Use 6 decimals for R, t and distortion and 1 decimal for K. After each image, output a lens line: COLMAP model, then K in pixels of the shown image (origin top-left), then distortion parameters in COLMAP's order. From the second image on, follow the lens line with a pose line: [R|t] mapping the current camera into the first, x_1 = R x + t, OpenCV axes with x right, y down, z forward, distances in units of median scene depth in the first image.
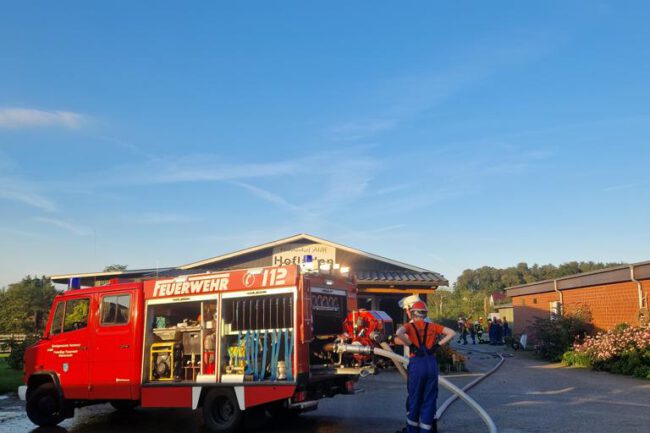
lens RADIAL K [[664.6, 0, 324.0], [0, 664.6, 215.4], [0, 0, 1]] dist [0.064573, 0.000000]
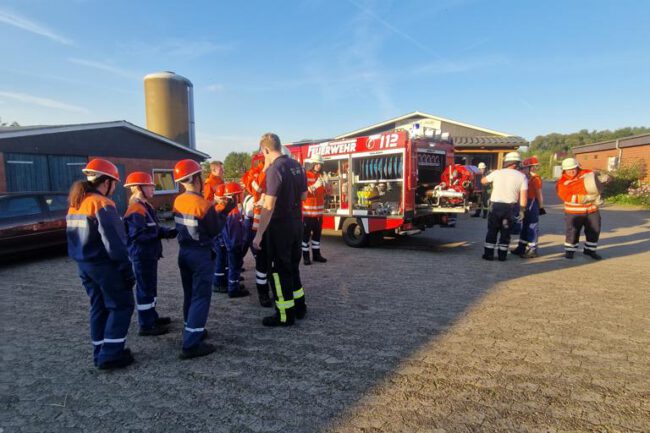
lens RADIAL K [[366.7, 0, 323.8], [0, 366.7, 218.5], [0, 0, 1]] dist [0.006229, -0.000943]
pose [[0.956551, 0.034910, -0.289469, 0.018574], [0.047917, 0.960485, 0.274176, 0.032655], [0.287602, -0.276133, 0.917080, 0.233342]]
